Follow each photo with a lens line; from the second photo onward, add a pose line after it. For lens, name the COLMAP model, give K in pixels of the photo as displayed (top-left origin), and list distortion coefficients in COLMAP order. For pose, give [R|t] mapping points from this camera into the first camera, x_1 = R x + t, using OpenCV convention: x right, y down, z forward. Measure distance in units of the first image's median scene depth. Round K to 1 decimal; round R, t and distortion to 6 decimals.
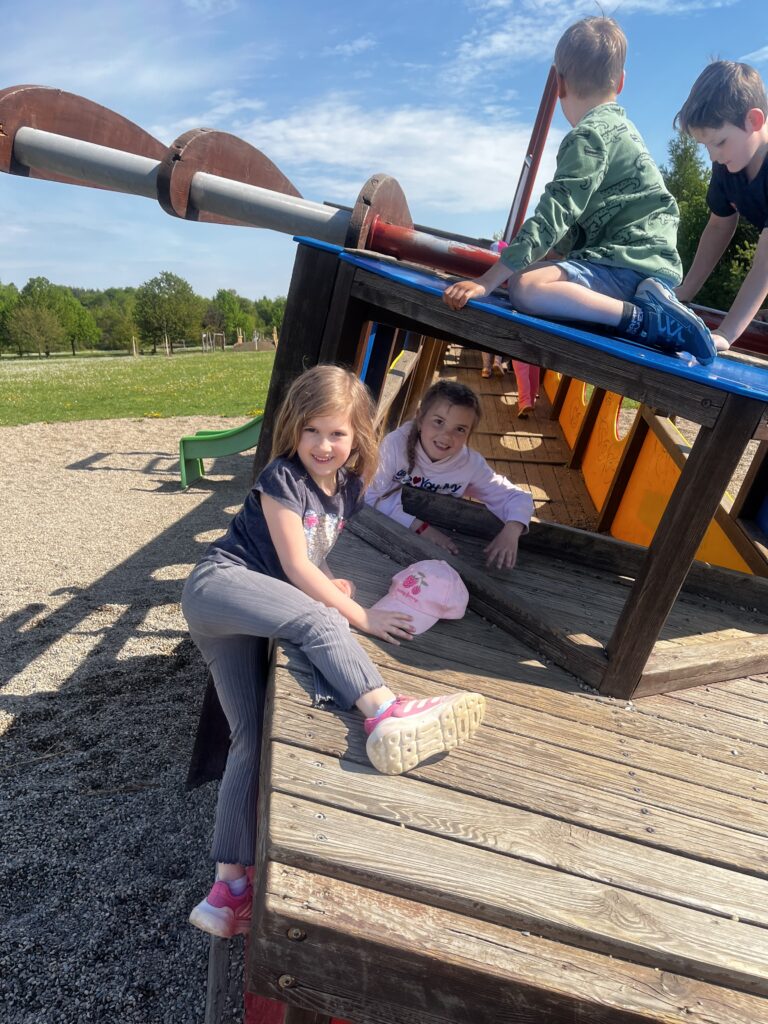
lens RADIAL K [[799.8, 0, 380.5], [0, 799.8, 515.9], [0, 0, 1]] dist [0.099585, -0.131941]
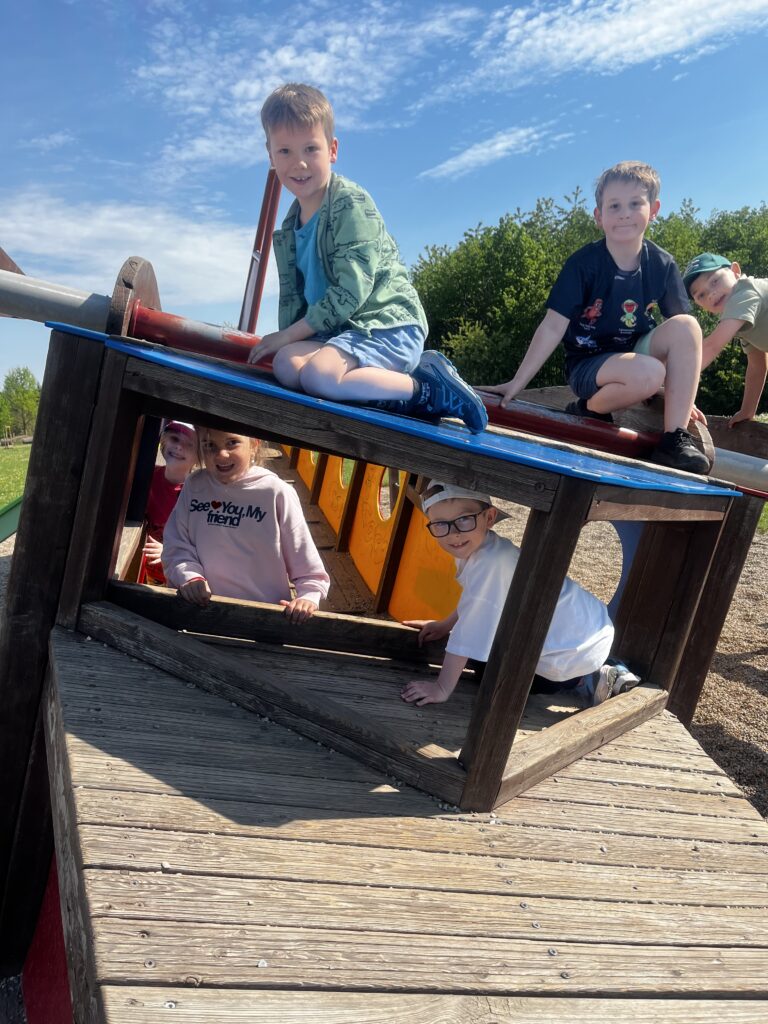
lens RADIAL K [[799.8, 0, 380.5], [0, 799.8, 515.9], [0, 0, 1]] dist [0.099585, -0.131941]
pose [[0.945757, -0.080913, 0.314637, -0.066663], [0.113167, 0.989881, -0.085604, -0.036378], [-0.304527, 0.116568, 0.945344, 0.128024]]
